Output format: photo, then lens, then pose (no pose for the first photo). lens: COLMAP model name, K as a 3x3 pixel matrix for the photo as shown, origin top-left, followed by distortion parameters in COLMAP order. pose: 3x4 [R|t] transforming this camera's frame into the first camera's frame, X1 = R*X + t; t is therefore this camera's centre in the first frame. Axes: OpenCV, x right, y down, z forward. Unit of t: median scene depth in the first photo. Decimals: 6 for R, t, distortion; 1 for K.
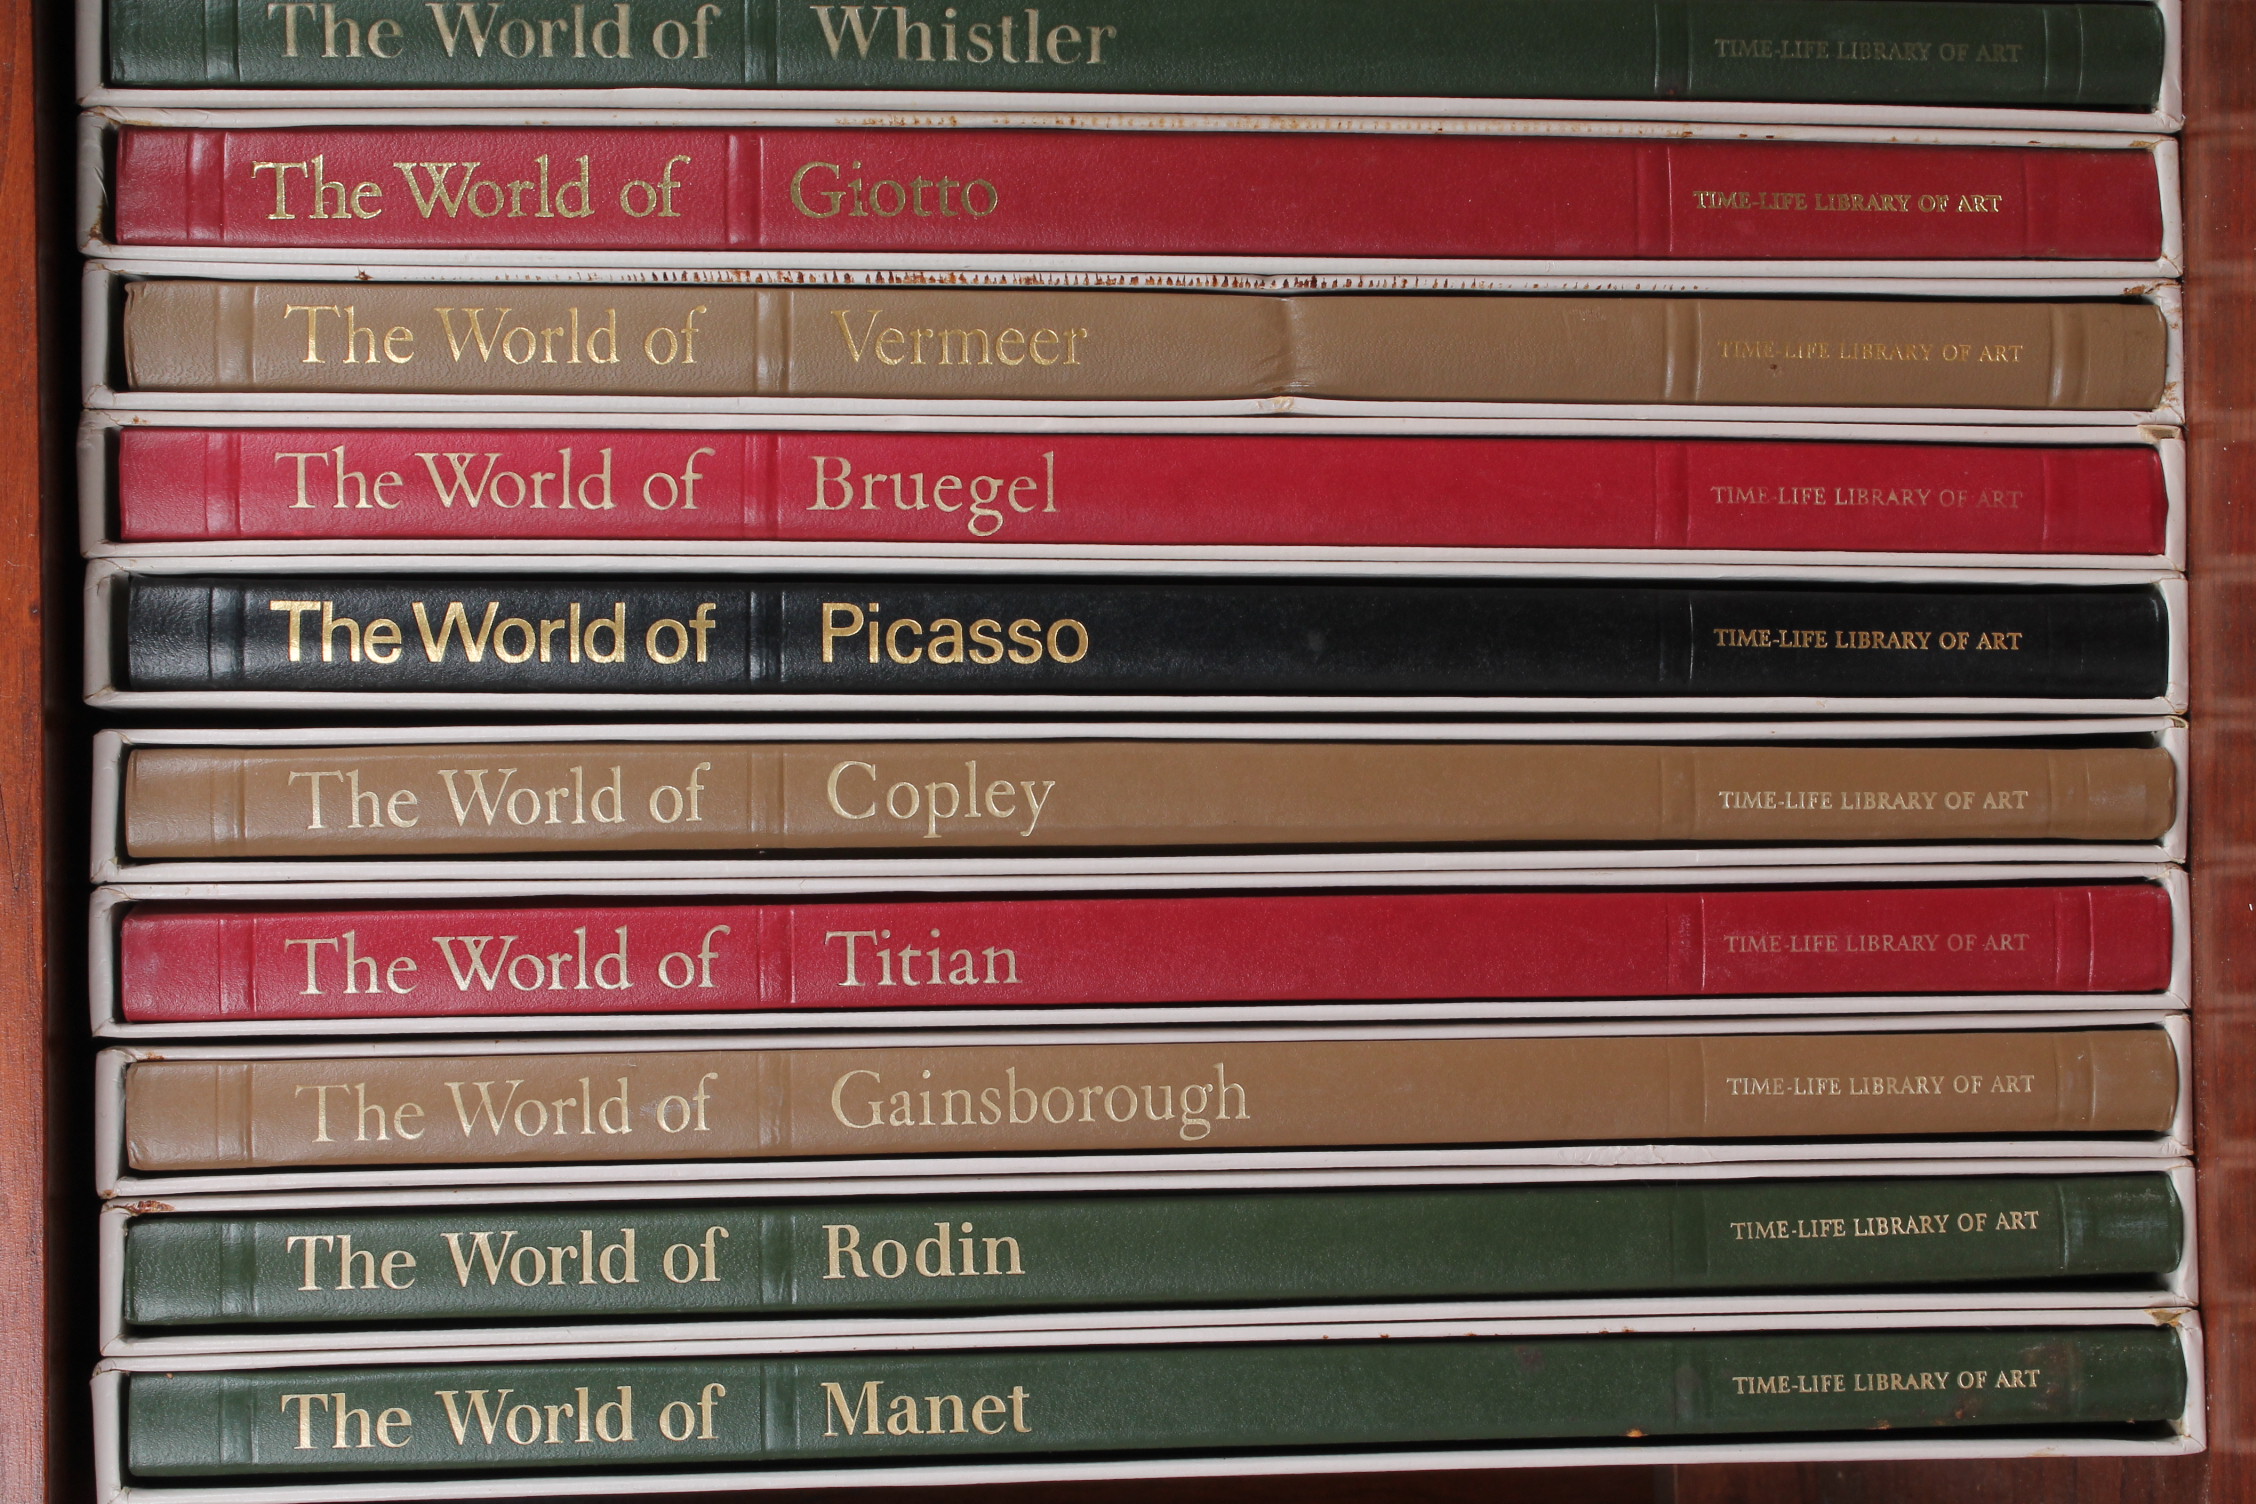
lens RADIAL K [[3105.4, 0, 1106.8], [0, 3105.4, 769.4], [0, 0, 1]] dist [0.018017, 0.000000]
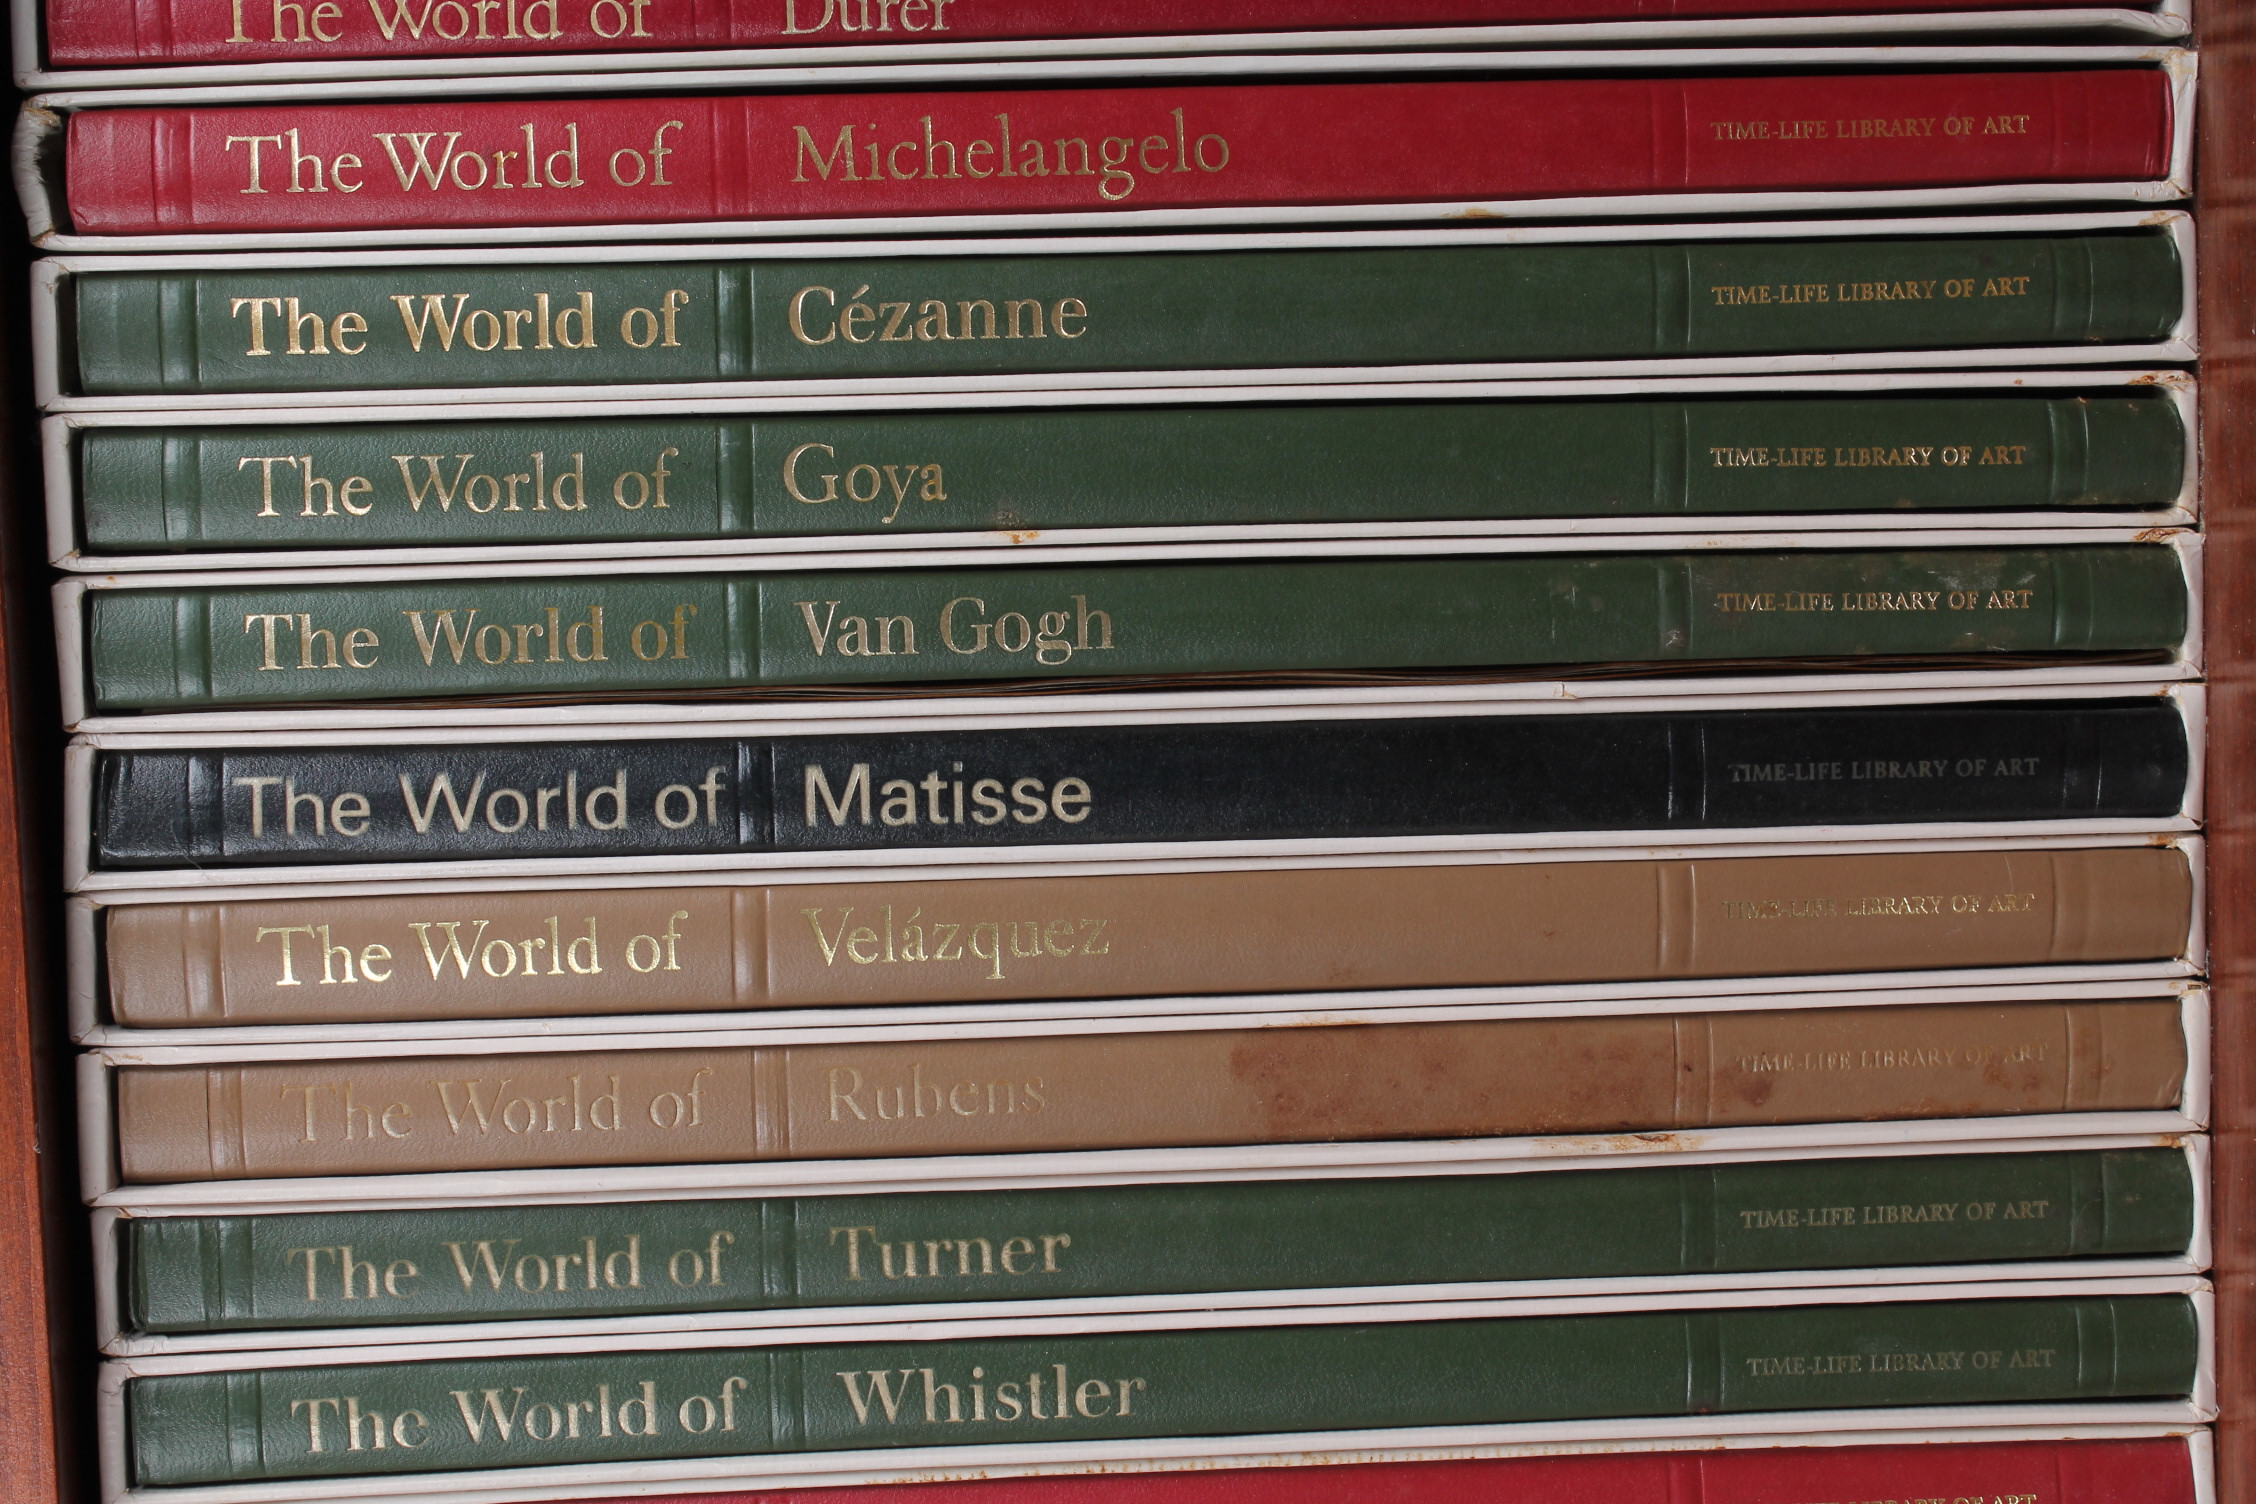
lens RADIAL K [[3105.4, 0, 1120.1], [0, 3105.4, 745.9], [0, 0, 1]] dist [0.018017, 0.000000]
pose [[0.999700, -0.024417, 0.001916, -0.001903], [0.024244, 0.997646, 0.064151, -0.506345], [-0.003478, -0.064086, 0.997938, 0.021953]]
